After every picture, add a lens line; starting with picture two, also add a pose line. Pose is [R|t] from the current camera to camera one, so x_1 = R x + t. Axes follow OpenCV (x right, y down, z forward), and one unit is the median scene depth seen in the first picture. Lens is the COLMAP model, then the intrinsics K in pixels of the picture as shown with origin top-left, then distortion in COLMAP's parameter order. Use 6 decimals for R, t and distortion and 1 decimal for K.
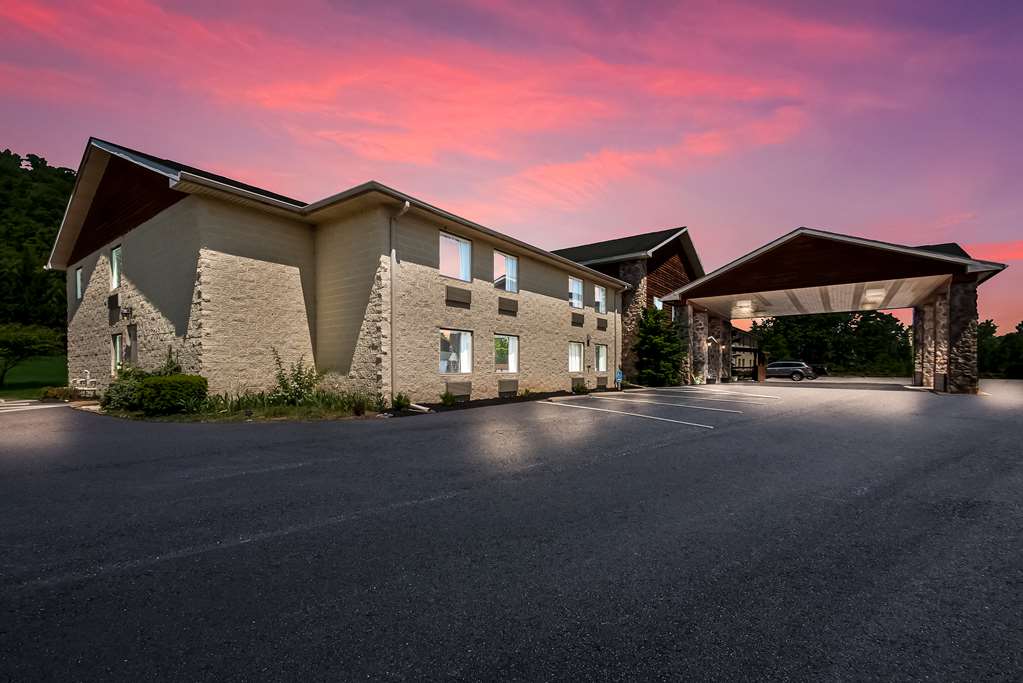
lens RADIAL K [[451.9, 0, 510.6], [0, 451.9, 369.2], [0, 0, 1]] dist [-0.001467, -0.000451]
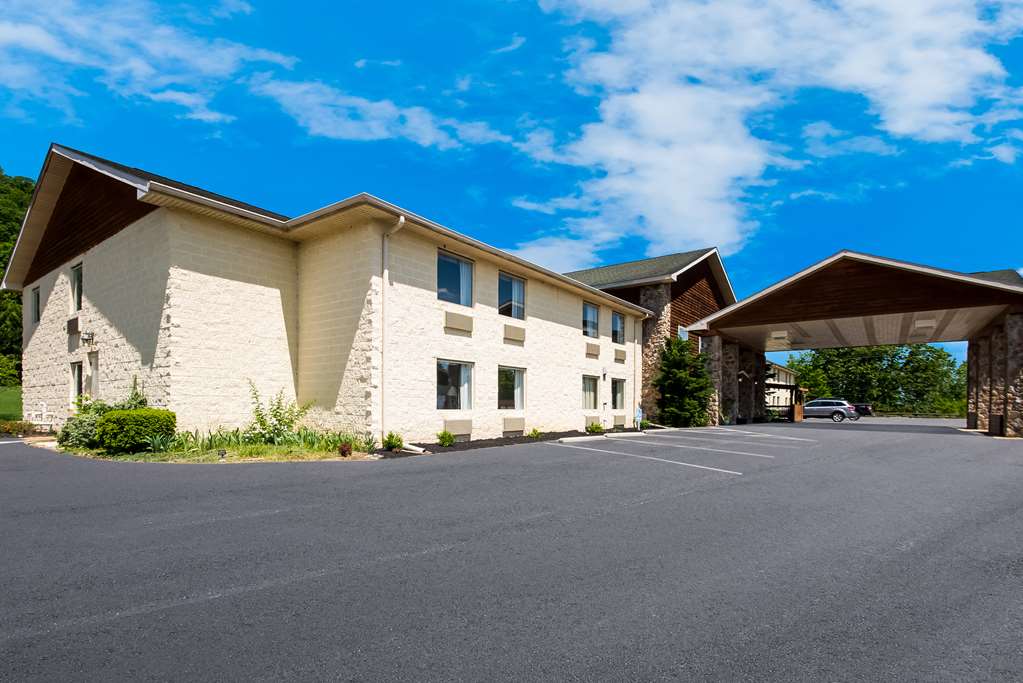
lens RADIAL K [[451.9, 0, 510.6], [0, 451.9, 369.2], [0, 0, 1]] dist [-0.001467, -0.000451]
pose [[0.999949, 0.009142, -0.004196, -0.007004], [-0.009439, 0.996960, -0.077338, -0.003083], [0.003476, 0.077374, 0.996996, 0.106549]]
